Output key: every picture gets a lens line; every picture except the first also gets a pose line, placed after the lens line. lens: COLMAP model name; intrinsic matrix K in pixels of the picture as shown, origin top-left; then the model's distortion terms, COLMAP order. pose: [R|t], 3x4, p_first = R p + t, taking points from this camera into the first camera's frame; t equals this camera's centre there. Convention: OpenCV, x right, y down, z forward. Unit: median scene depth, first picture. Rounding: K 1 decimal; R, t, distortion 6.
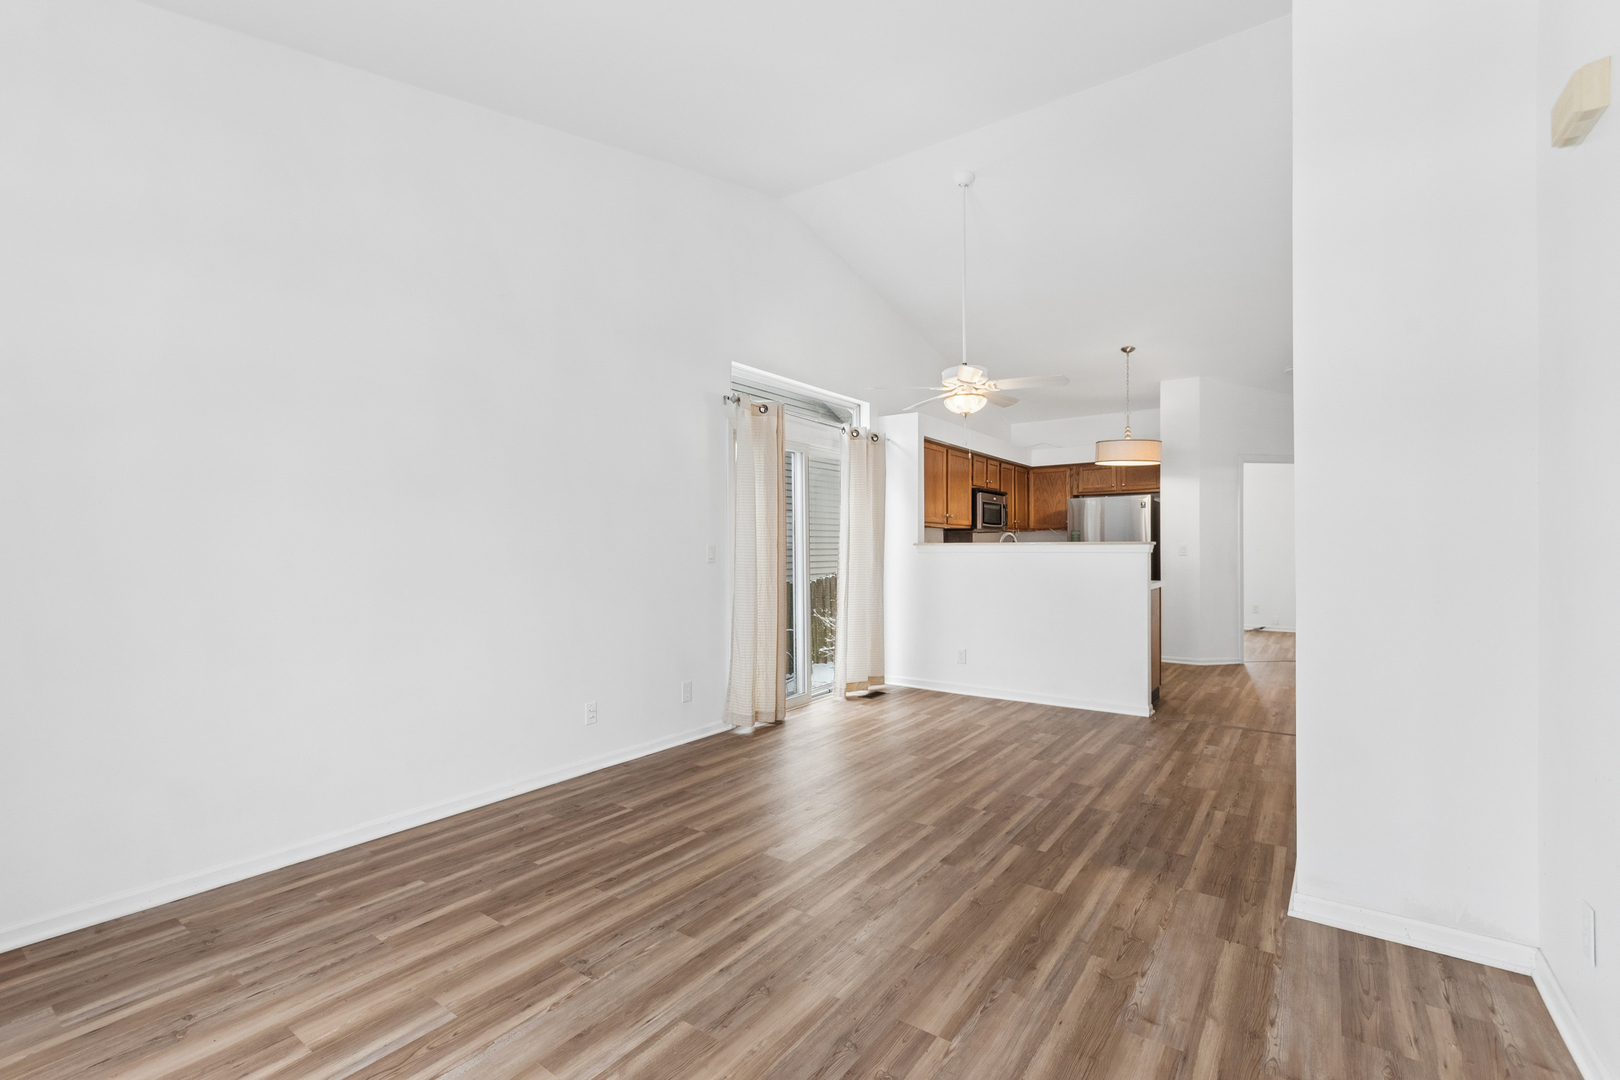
lens RADIAL K [[711.0, 0, 806.9], [0, 711.0, 549.7], [0, 0, 1]] dist [0.003396, 0.000930]
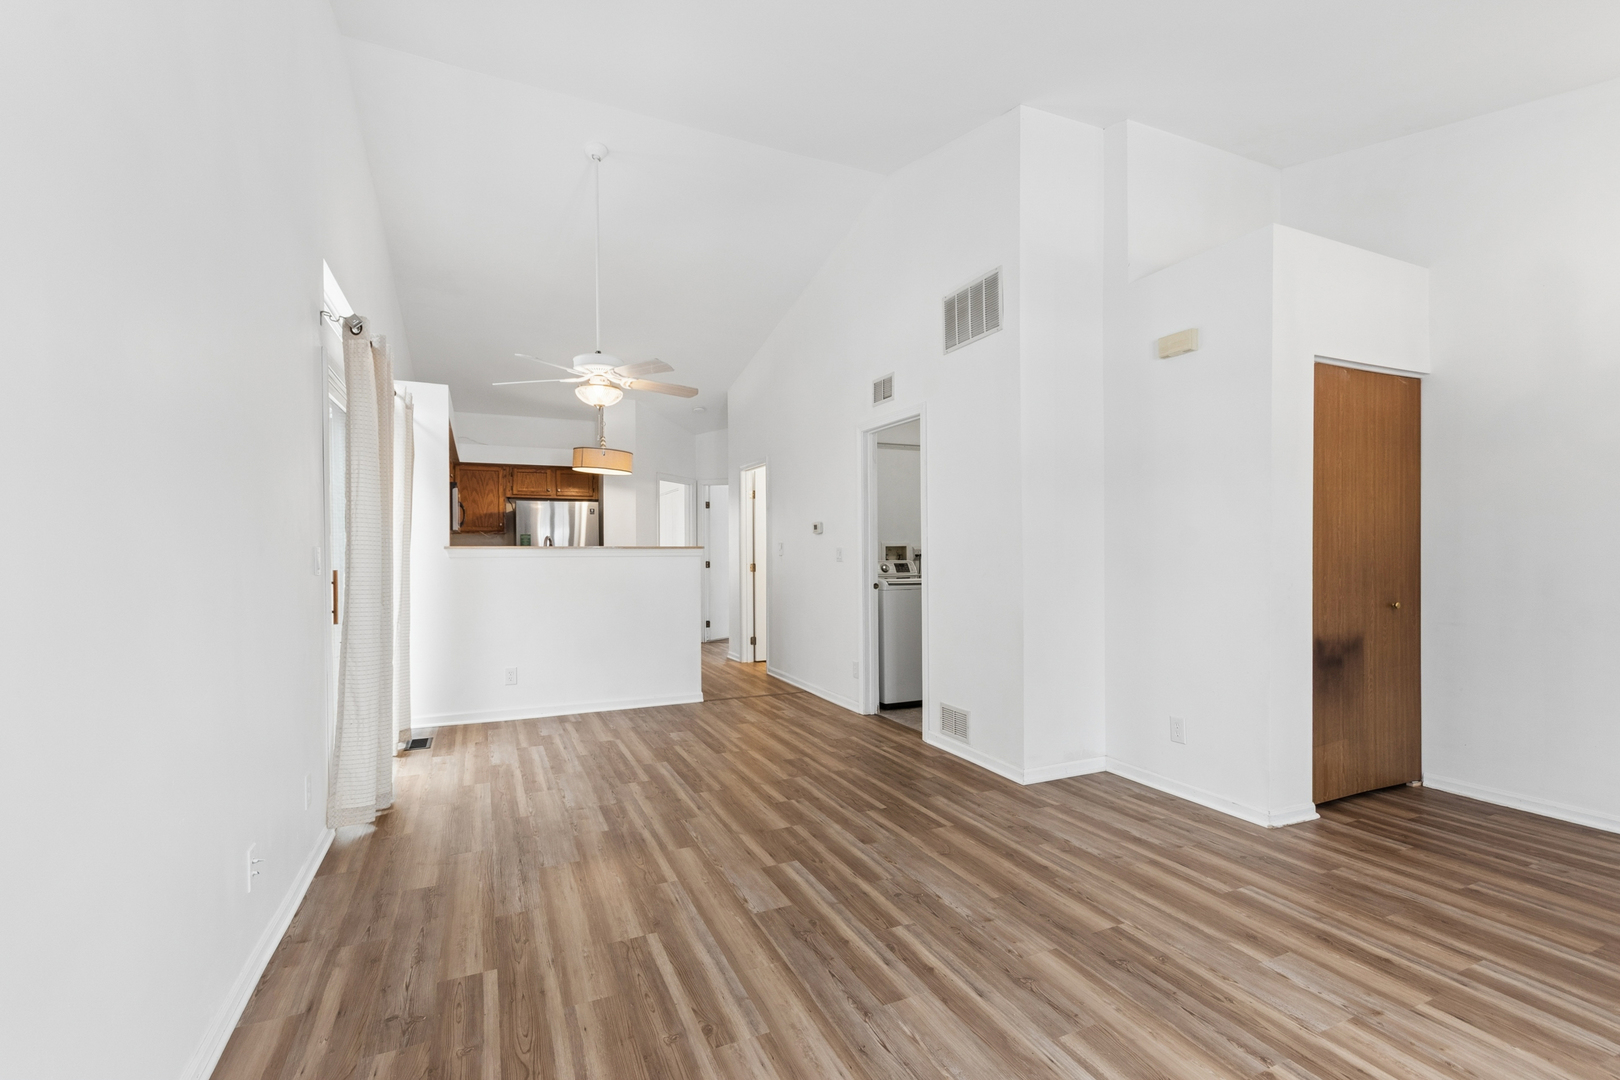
lens RADIAL K [[711.0, 0, 806.9], [0, 711.0, 549.7], [0, 0, 1]] dist [0.003396, 0.000930]
pose [[0.490959, 0.005296, 0.871167, -0.709383], [0.001127, 0.999977, -0.006714, 0.000108], [-0.871182, 0.004278, 0.490942, 0.485846]]
